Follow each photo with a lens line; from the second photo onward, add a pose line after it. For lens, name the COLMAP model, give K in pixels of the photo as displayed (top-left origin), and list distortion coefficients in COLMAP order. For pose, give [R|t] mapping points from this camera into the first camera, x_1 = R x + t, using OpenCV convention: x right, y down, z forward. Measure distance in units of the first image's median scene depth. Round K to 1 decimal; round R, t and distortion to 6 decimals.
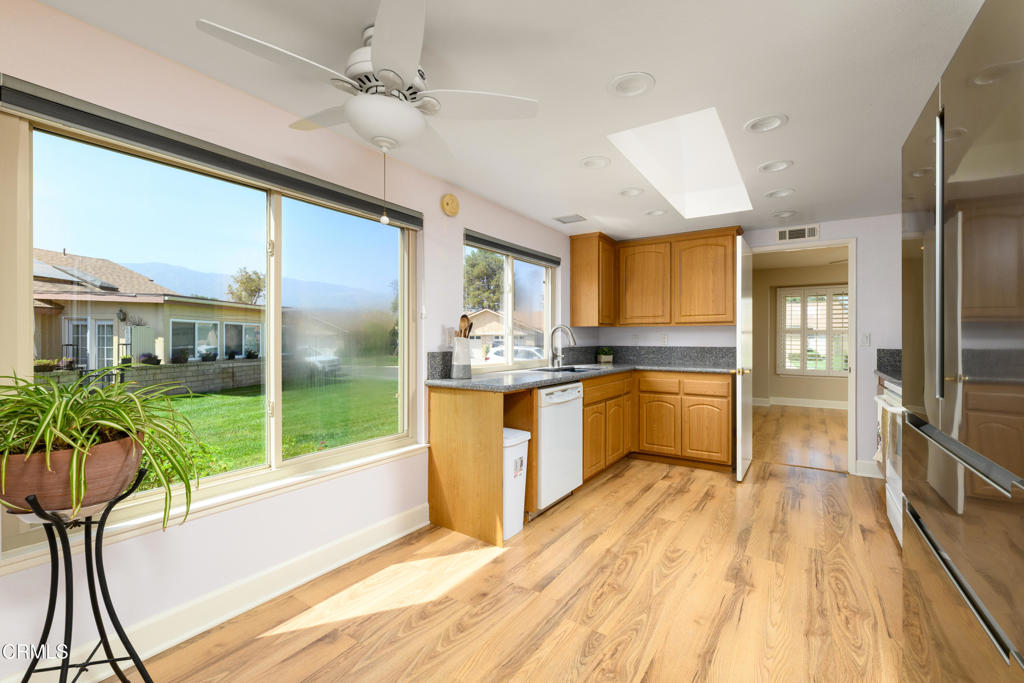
lens RADIAL K [[432.4, 0, 524.4], [0, 432.4, 337.5], [0, 0, 1]] dist [0.004919, -0.000472]
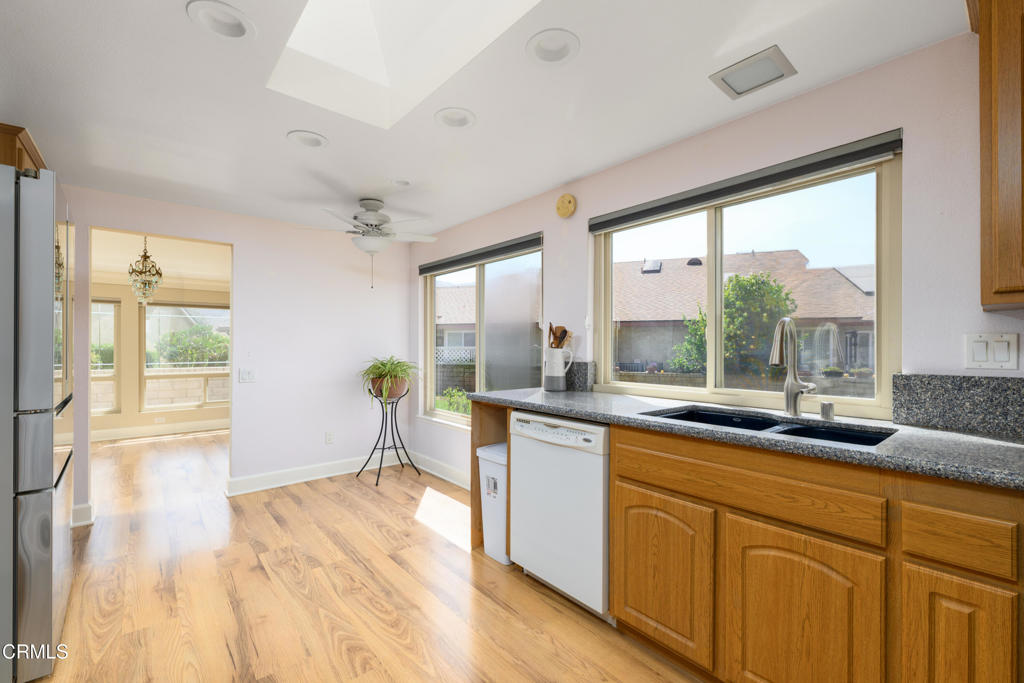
lens RADIAL K [[432.4, 0, 515.6], [0, 432.4, 346.8], [0, 0, 1]] dist [0.004919, -0.000472]
pose [[-0.275064, -0.003723, -0.961419, 0.624376], [0.001050, 0.999991, -0.004173, 0.002402], [0.961425, -0.002158, -0.275058, 0.943525]]
